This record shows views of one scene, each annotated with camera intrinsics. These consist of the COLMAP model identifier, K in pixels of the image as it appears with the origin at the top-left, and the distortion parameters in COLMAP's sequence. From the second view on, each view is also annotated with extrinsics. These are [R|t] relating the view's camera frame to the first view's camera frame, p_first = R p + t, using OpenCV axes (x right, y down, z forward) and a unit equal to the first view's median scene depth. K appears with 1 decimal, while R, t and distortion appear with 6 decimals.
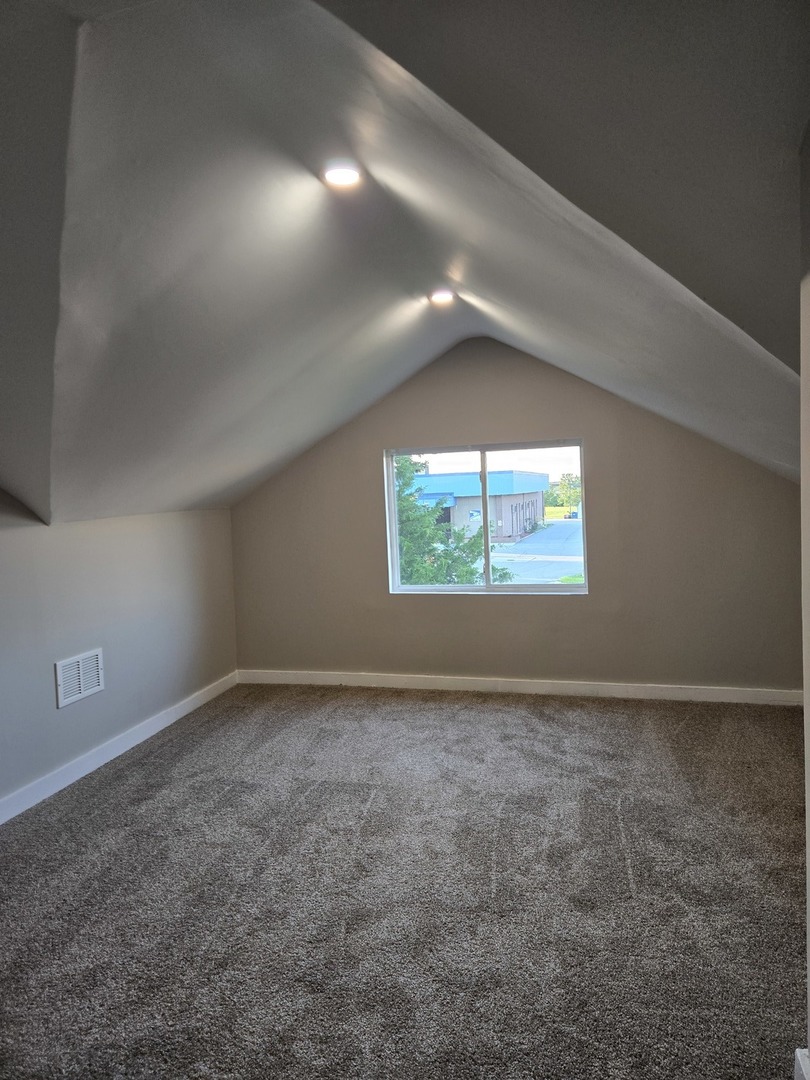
lens RADIAL K [[729.8, 0, 402.9], [0, 729.8, 540.4], [0, 0, 1]] dist [0.055205, -0.031830]
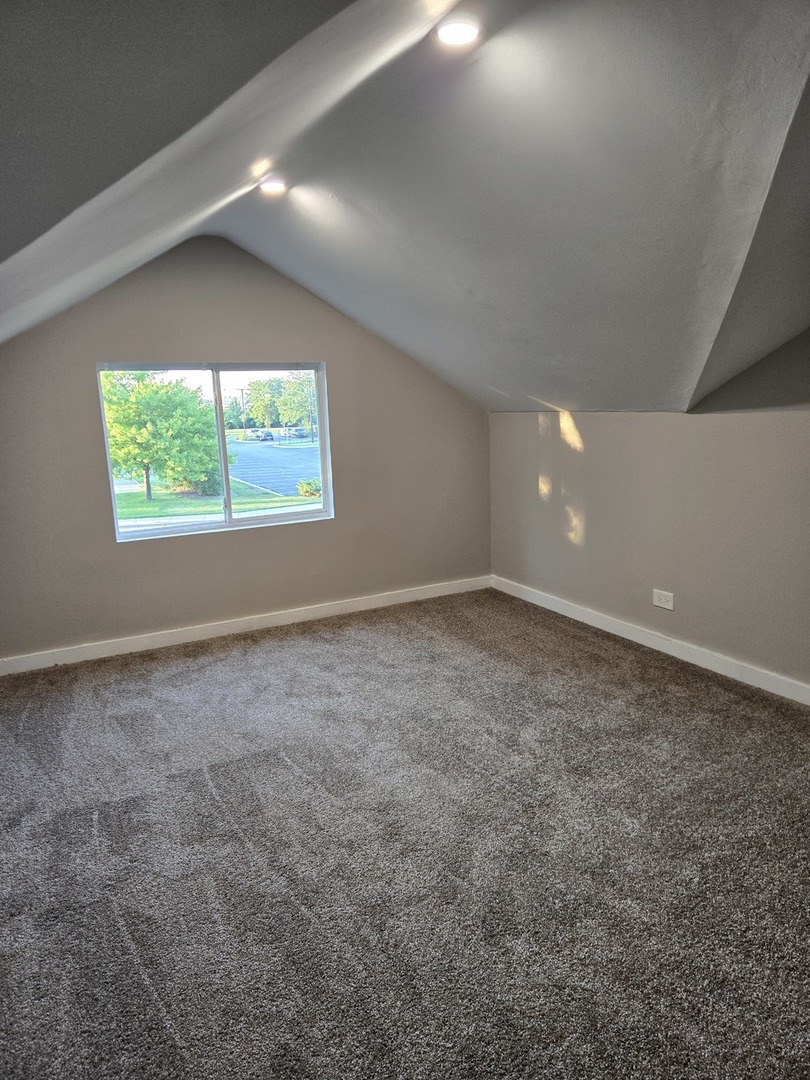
lens RADIAL K [[729.8, 0, 398.7], [0, 729.8, 537.8], [0, 0, 1]] dist [0.055205, -0.031830]
pose [[0.733970, -0.122042, 0.668127, -0.467729], [0.057452, 0.991354, 0.117970, -0.016799], [-0.676747, -0.048201, 0.734636, 0.242514]]
